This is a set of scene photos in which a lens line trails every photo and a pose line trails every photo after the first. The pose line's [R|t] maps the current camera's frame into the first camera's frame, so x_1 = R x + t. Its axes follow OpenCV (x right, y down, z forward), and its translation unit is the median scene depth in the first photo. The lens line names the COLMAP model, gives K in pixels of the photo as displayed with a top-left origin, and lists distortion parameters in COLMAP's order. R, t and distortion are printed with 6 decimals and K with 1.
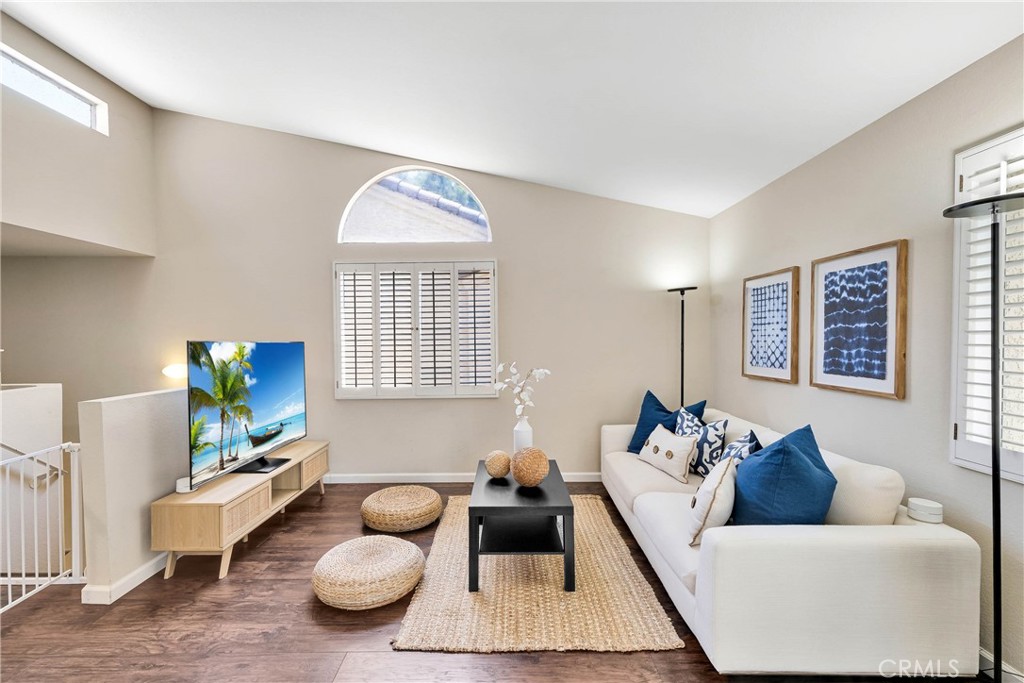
lens RADIAL K [[439.0, 0, 511.5], [0, 439.0, 344.3], [0, 0, 1]] dist [-0.000844, -0.000159]
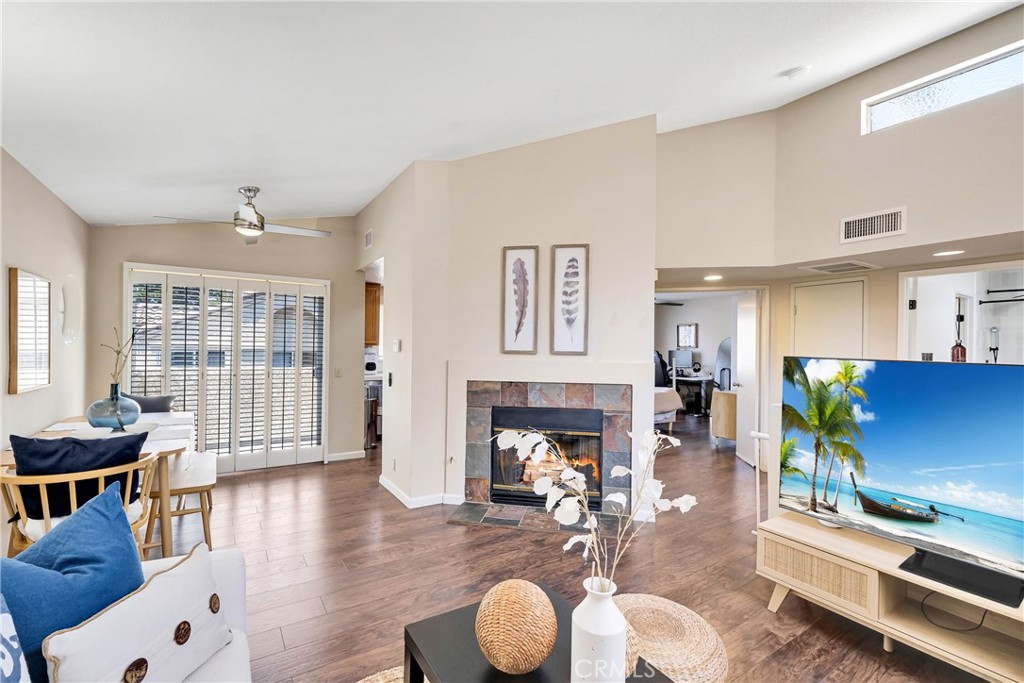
lens RADIAL K [[439.0, 0, 512.0], [0, 439.0, 347.4], [0, 0, 1]] dist [-0.000844, -0.000159]
pose [[-0.869852, -0.029497, -0.492430, 0.258598], [-0.032396, 0.999472, -0.002643, -0.005111], [0.492248, 0.013653, -0.870348, 1.408854]]
